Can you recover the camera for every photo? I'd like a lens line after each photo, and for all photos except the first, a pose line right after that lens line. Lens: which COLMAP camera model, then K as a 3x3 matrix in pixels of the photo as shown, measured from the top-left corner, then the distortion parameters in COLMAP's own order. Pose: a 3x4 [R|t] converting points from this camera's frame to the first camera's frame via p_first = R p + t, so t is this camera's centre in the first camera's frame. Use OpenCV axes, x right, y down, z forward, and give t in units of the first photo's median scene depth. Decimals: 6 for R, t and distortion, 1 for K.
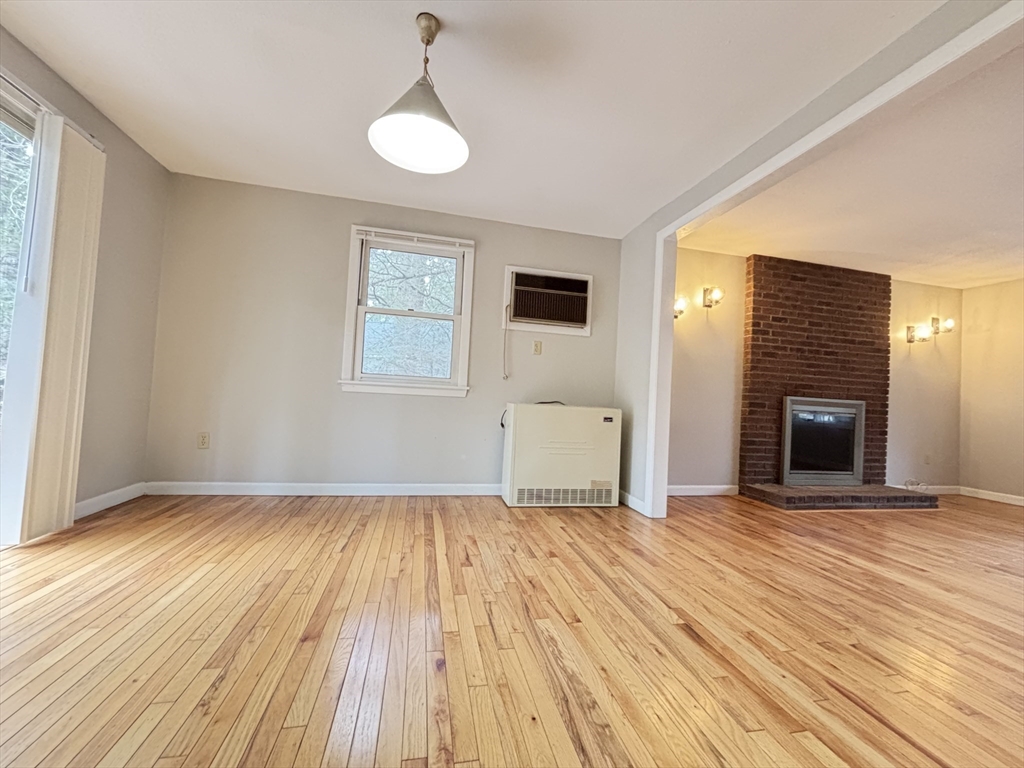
lens RADIAL K [[415.3, 0, 514.8], [0, 415.3, 380.3], [0, 0, 1]] dist [0.001084, -0.002013]
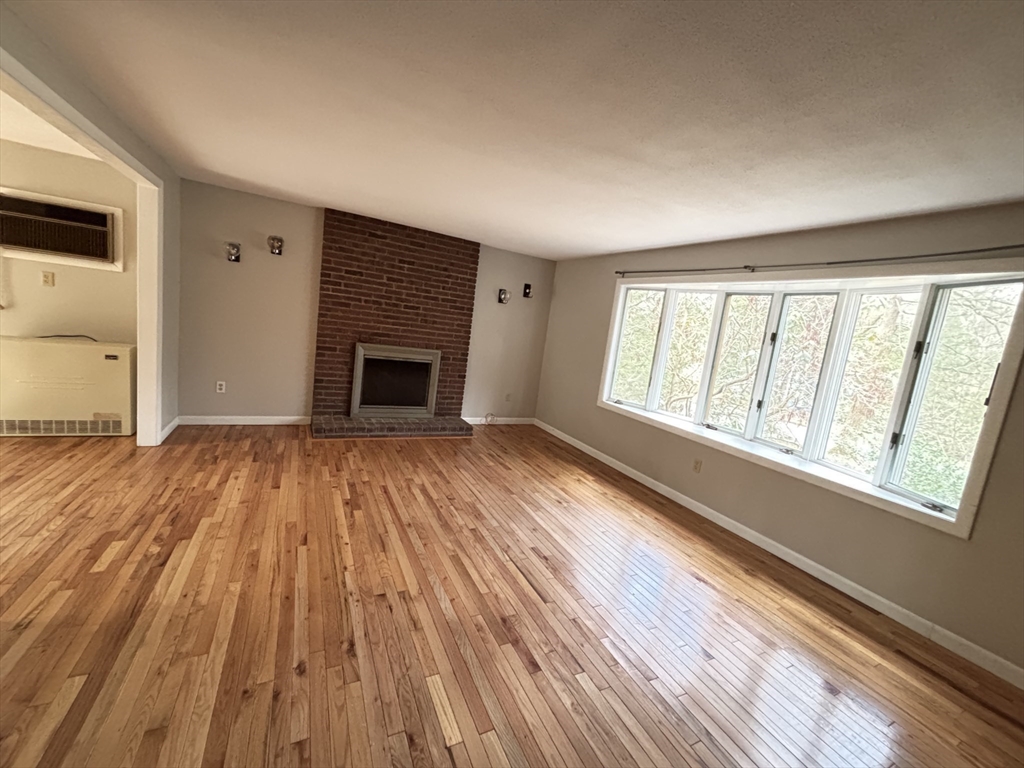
lens RADIAL K [[415.3, 0, 513.9], [0, 415.3, 383.6], [0, 0, 1]] dist [0.001084, -0.002013]
pose [[0.965761, 0.035590, 0.256980, 0.958531], [-0.087417, 0.977261, 0.193180, -0.135194], [-0.244262, -0.209030, 0.946912, -0.267618]]
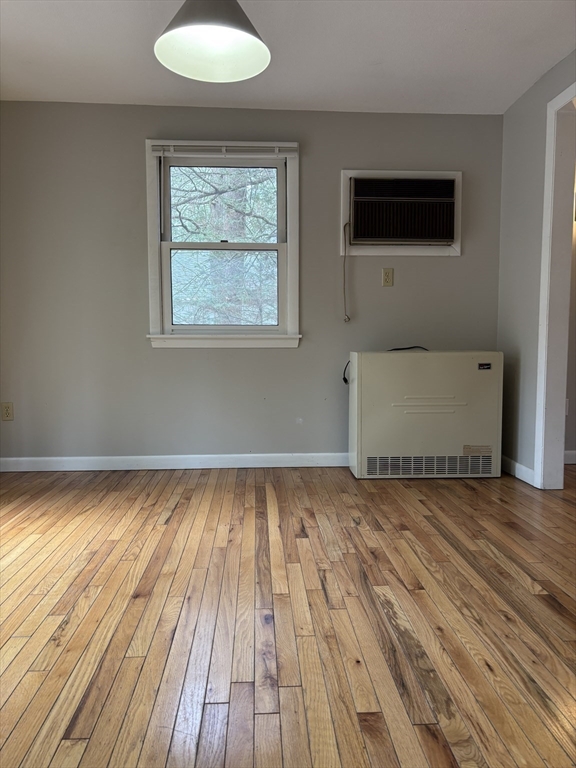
lens RADIAL K [[579.3, 0, 285.6], [0, 579.3, 384.1], [0, 0, 1]] dist [0.037584, -0.039910]
pose [[0.984580, -0.041815, -0.169862, 0.045987], [0.059501, 0.993166, 0.100401, -0.001680], [0.164503, -0.108960, 0.980340, -0.111644]]
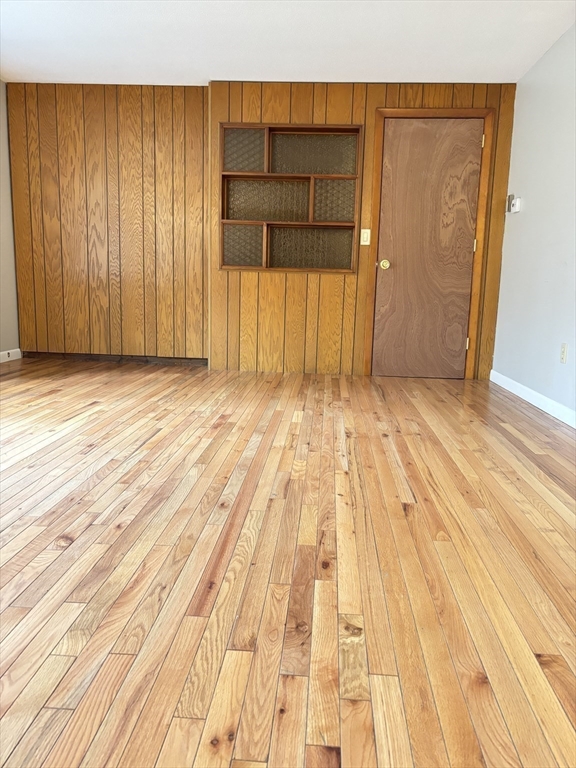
lens RADIAL K [[579.3, 0, 288.2], [0, 579.3, 383.4], [0, 0, 1]] dist [0.037584, -0.039910]
pose [[-0.957083, -0.123302, 0.262277, 0.770836], [-0.086689, 0.985347, 0.146891, 0.111832], [-0.276546, 0.117850, -0.953747, 1.082667]]
